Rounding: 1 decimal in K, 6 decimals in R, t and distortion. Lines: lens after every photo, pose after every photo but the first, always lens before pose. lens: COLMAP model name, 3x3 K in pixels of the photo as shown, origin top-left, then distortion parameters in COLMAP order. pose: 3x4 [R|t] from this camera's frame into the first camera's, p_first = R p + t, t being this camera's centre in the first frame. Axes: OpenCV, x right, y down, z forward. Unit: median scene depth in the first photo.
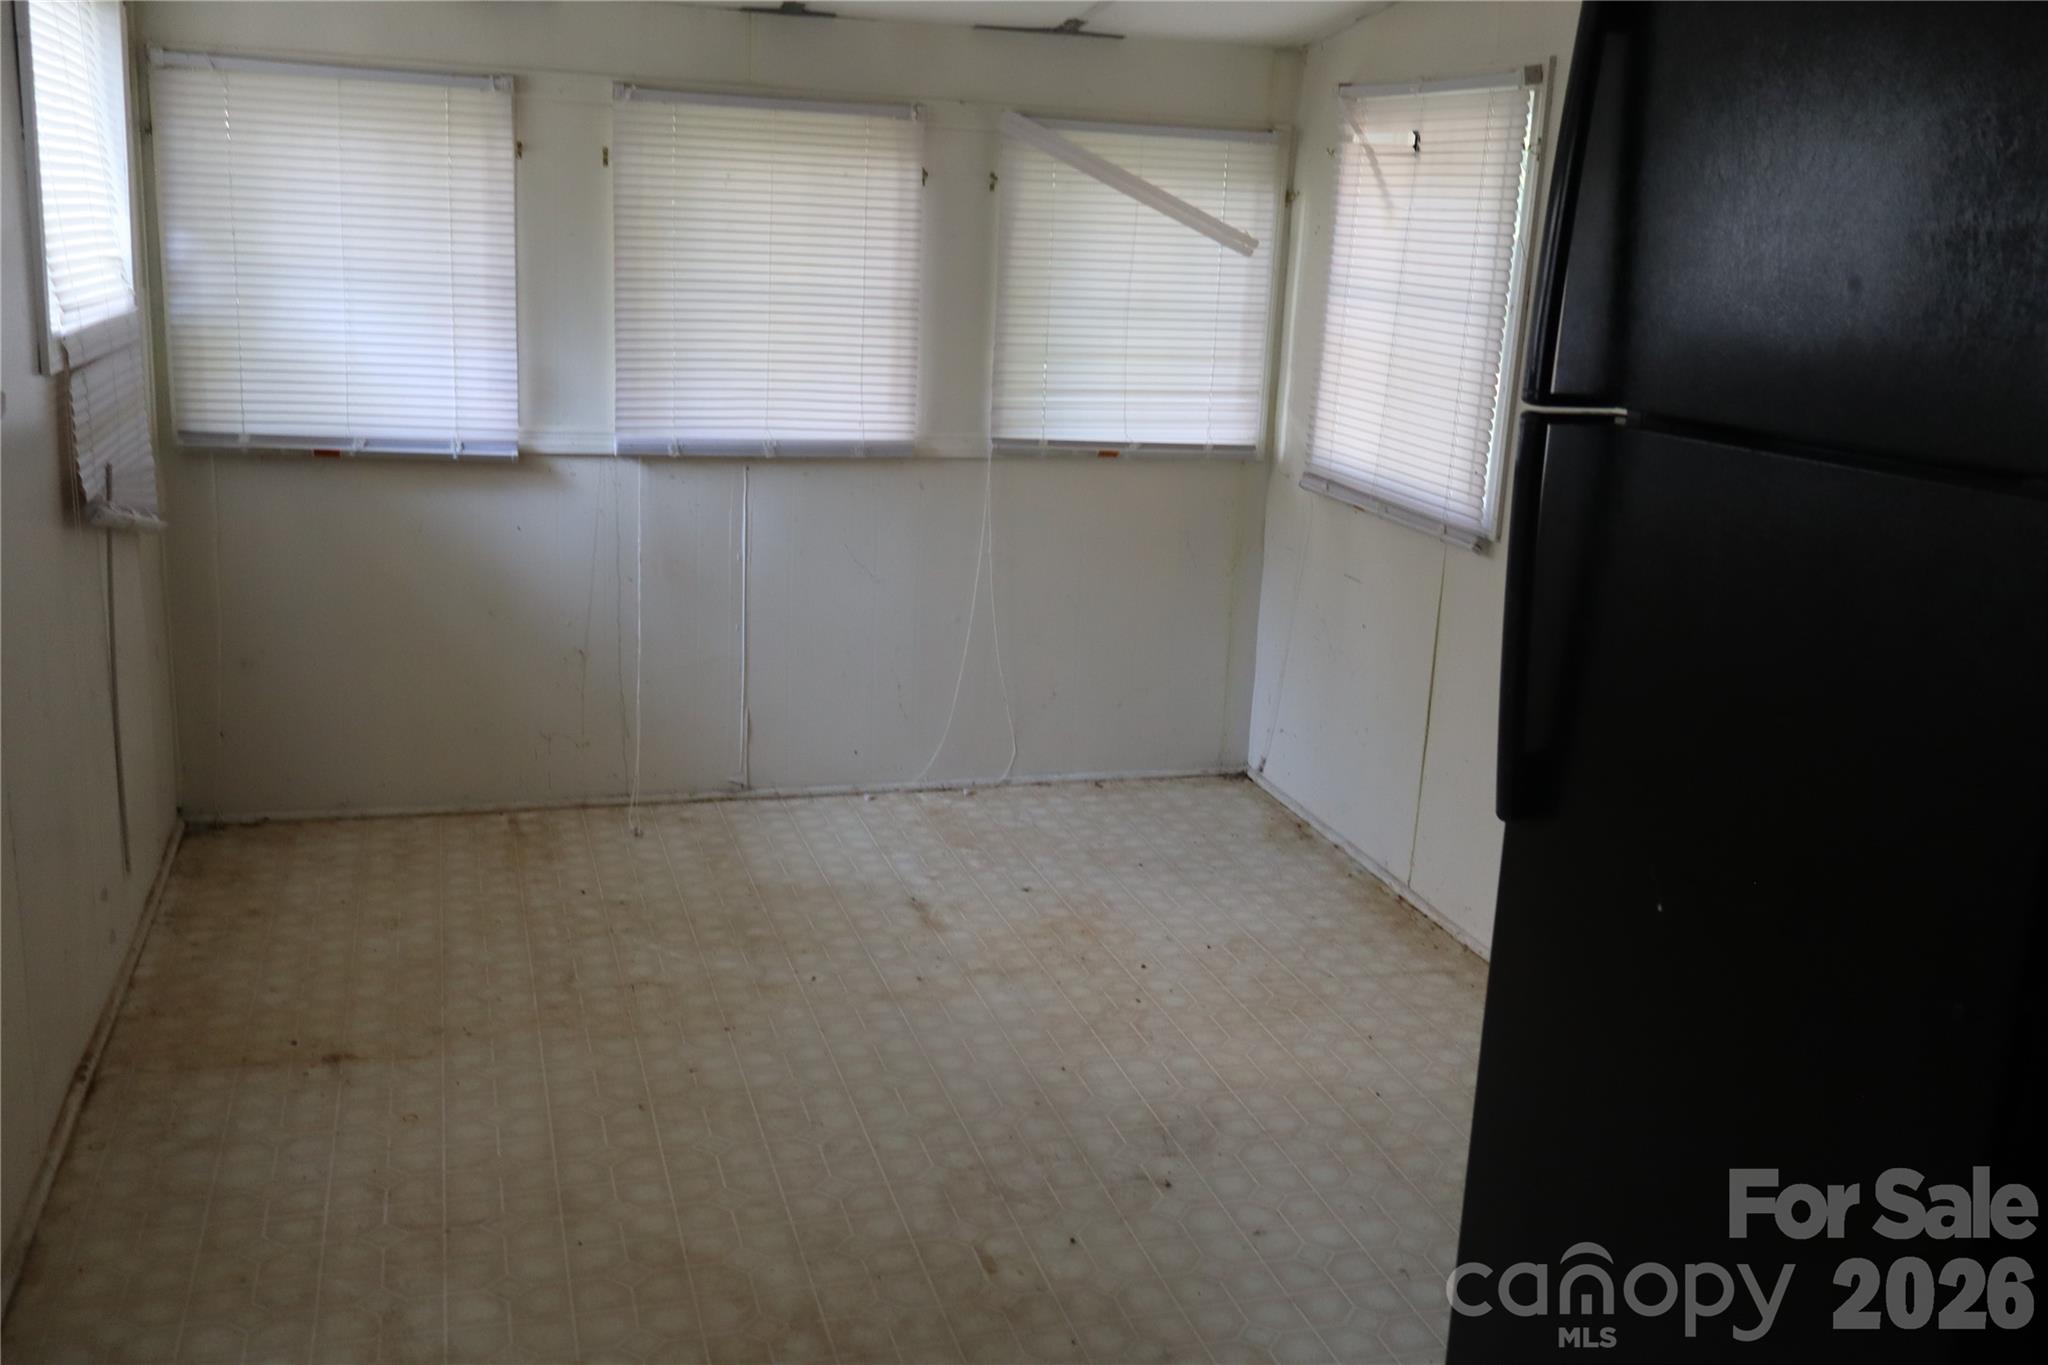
lens RADIAL K [[1851.1, 0, 1017.9], [0, 1851.1, 688.1], [0, 0, 1]] dist [0.028942, -0.011860]
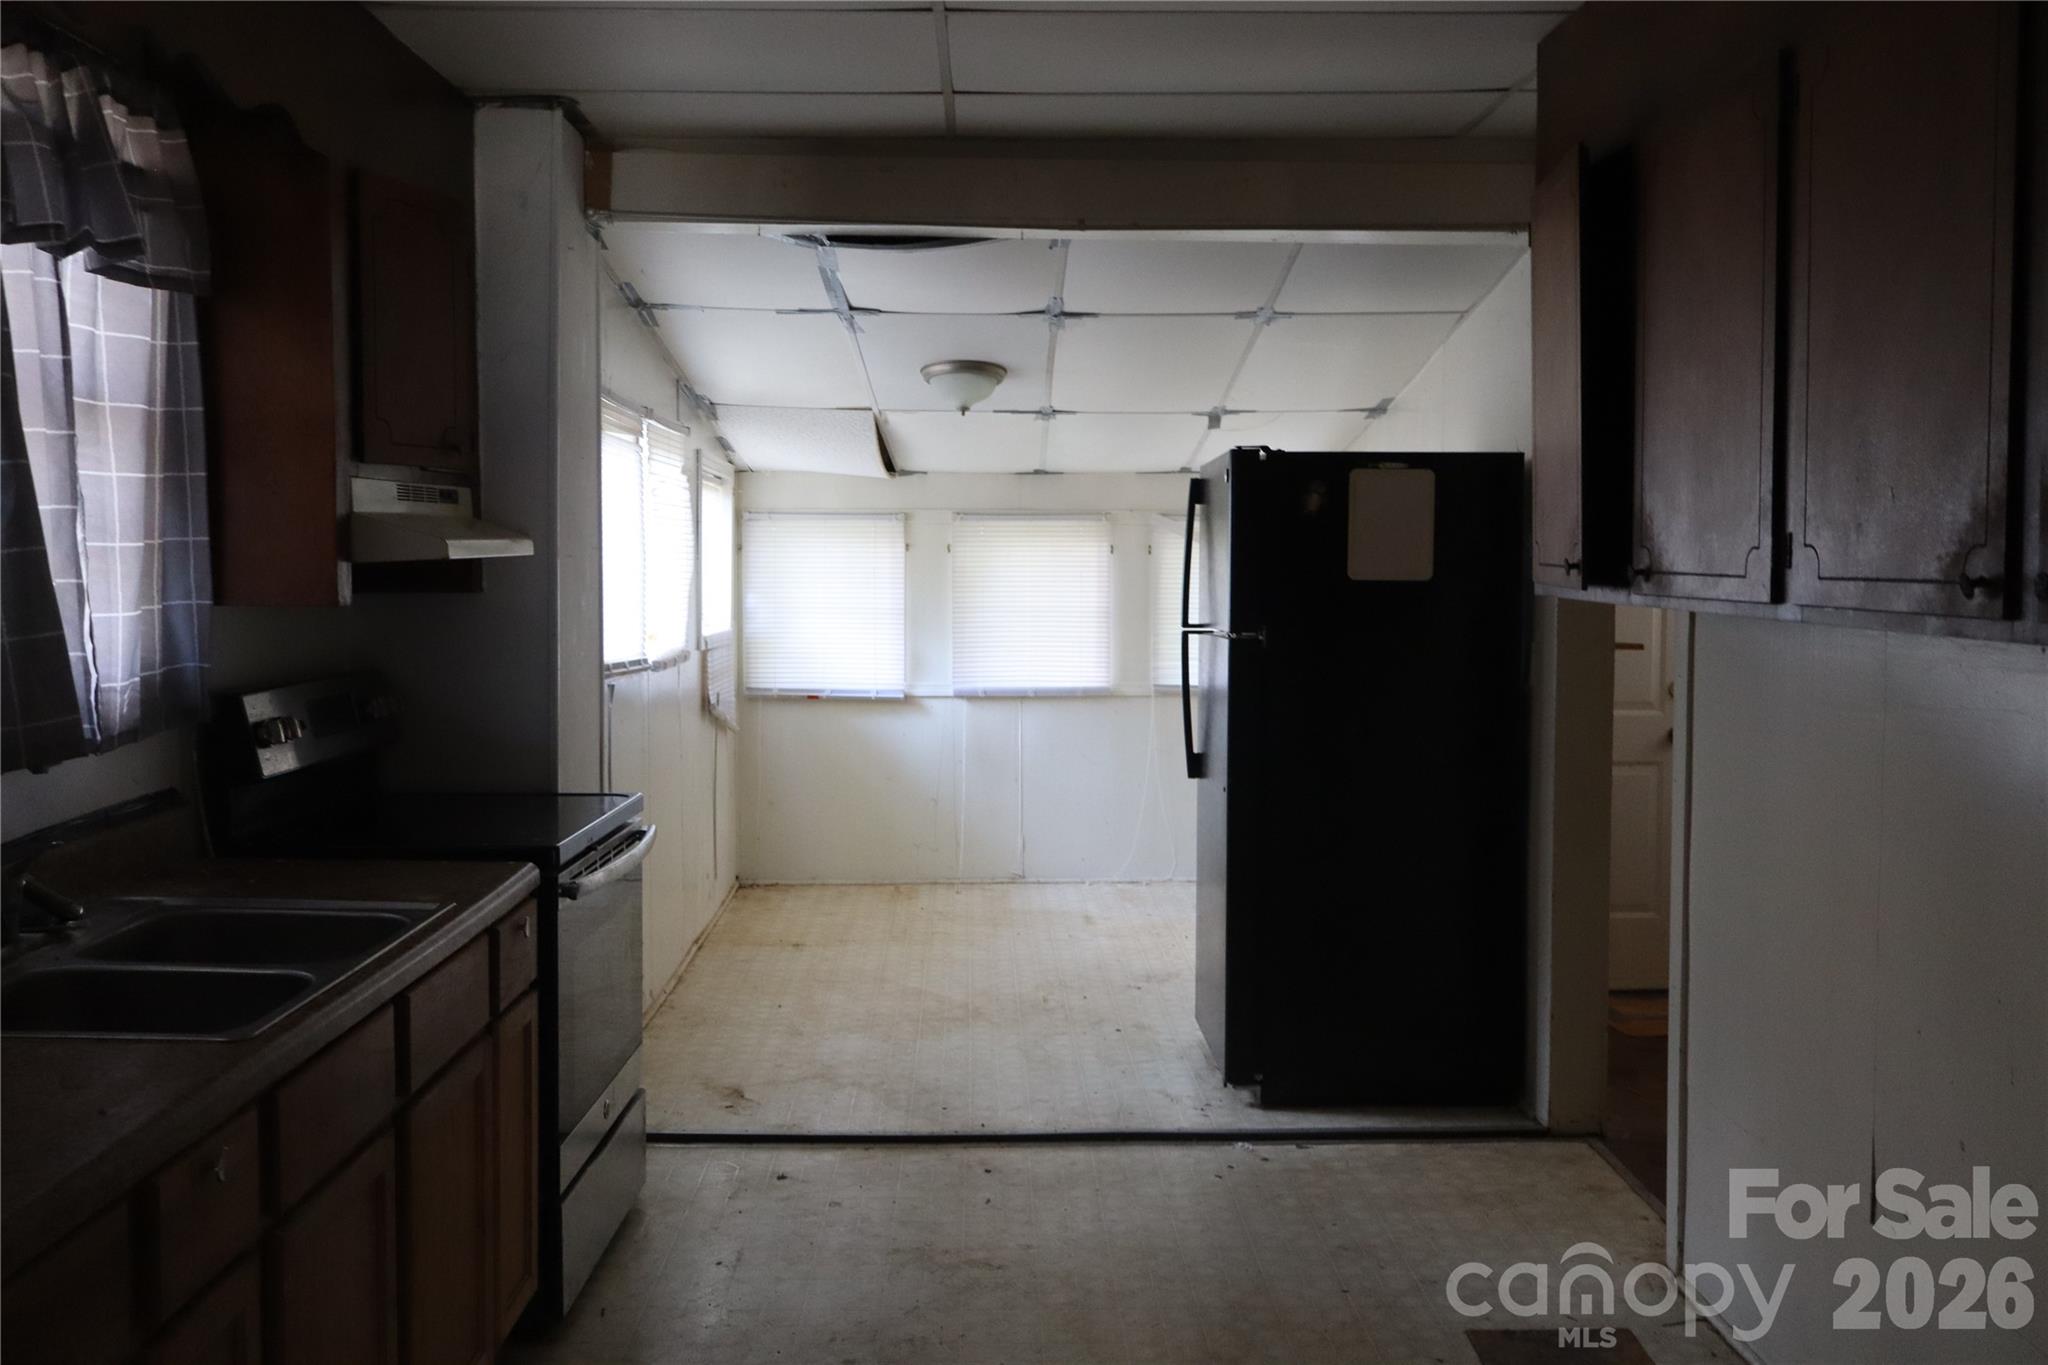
lens RADIAL K [[1851.1, 0, 1020.2], [0, 1851.1, 667.8], [0, 0, 1]] dist [0.028942, -0.011860]
pose [[0.963947, -0.031403, -0.264233, 0.375097], [-0.019759, 0.981823, -0.188769, 0.215528], [0.265358, 0.187185, 0.945805, -0.842108]]
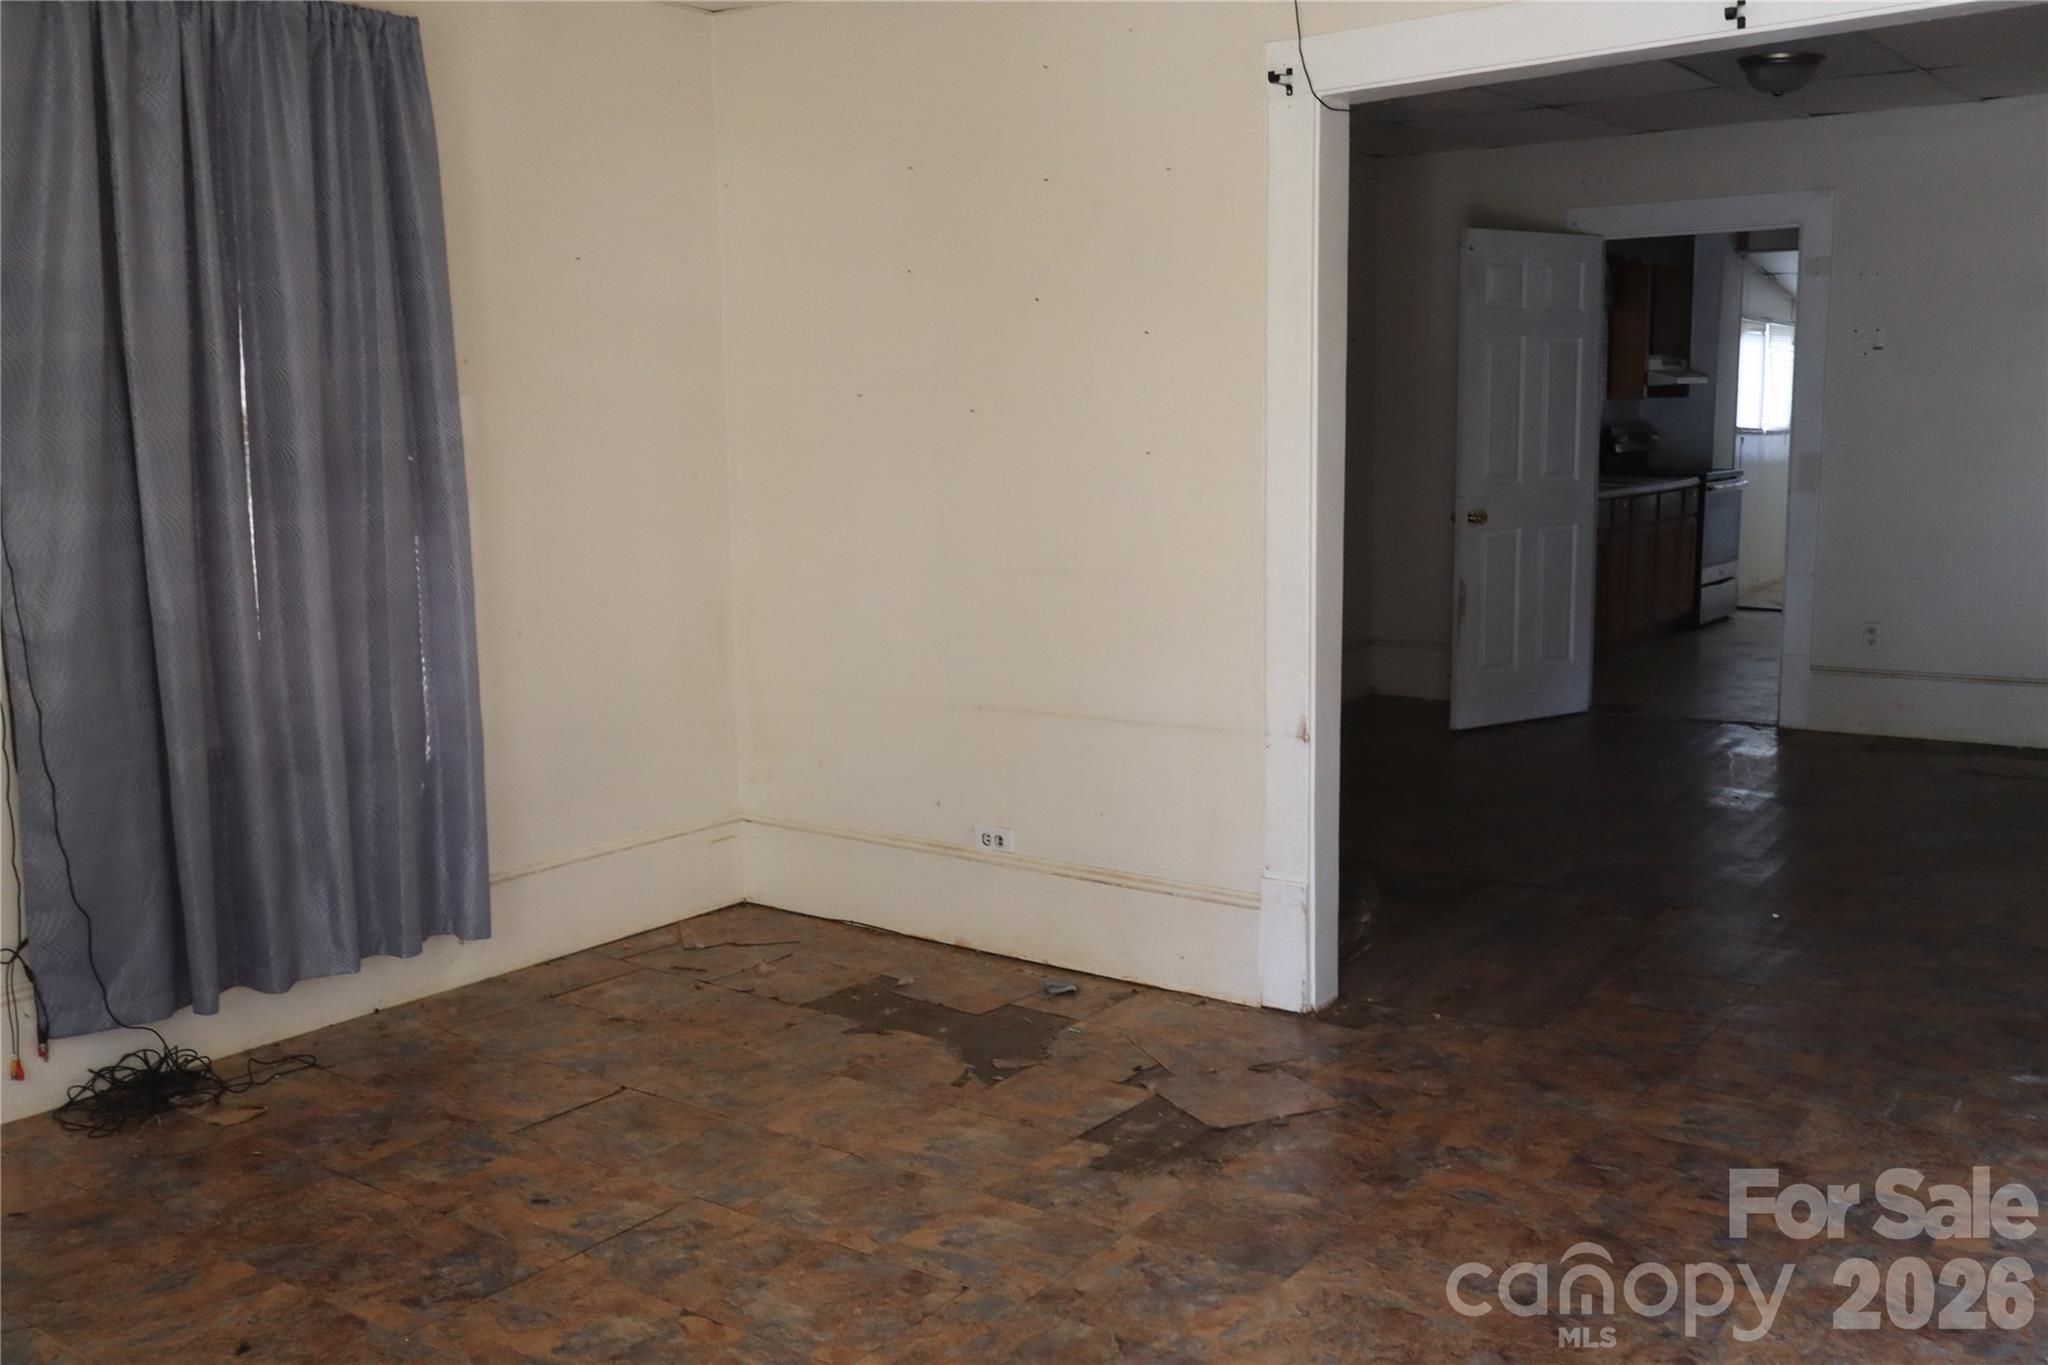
lens RADIAL K [[1851.1, 0, 1033.8], [0, 1851.1, 677.6], [0, 0, 1]] dist [0.028942, -0.011860]
pose [[0.622667, 0.056936, -0.780413, 1.758837], [-0.147844, 0.987946, -0.045883, 0.832668], [0.768393, 0.143949, 0.623579, -2.922611]]
